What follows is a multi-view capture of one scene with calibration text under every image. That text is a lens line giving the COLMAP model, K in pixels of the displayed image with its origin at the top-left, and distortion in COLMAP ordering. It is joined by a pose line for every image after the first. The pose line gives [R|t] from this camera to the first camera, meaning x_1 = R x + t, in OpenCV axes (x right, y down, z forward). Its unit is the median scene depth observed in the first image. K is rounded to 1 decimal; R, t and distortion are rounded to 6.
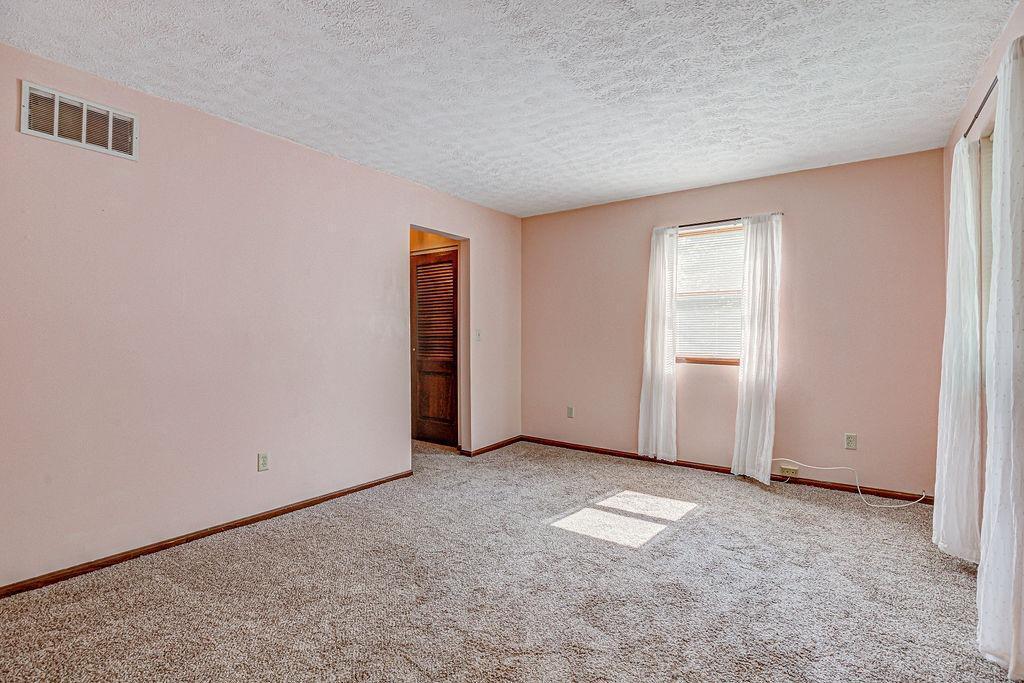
lens RADIAL K [[473.9, 0, 506.2], [0, 473.9, 339.6], [0, 0, 1]] dist [-0.019948, 0.001134]
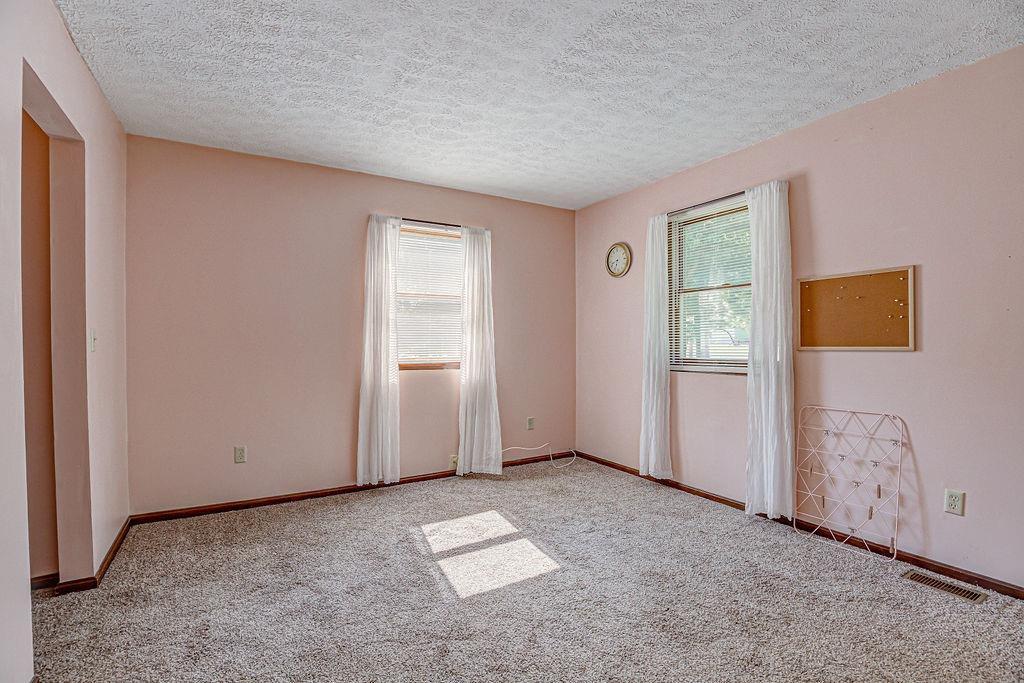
lens RADIAL K [[473.9, 0, 510.3], [0, 473.9, 346.1], [0, 0, 1]] dist [-0.019948, 0.001134]
pose [[0.388062, -0.013053, 0.921541, -0.430589], [0.011107, 0.999893, 0.009486, -0.003181], [-0.921566, 0.006555, 0.388166, 0.511706]]
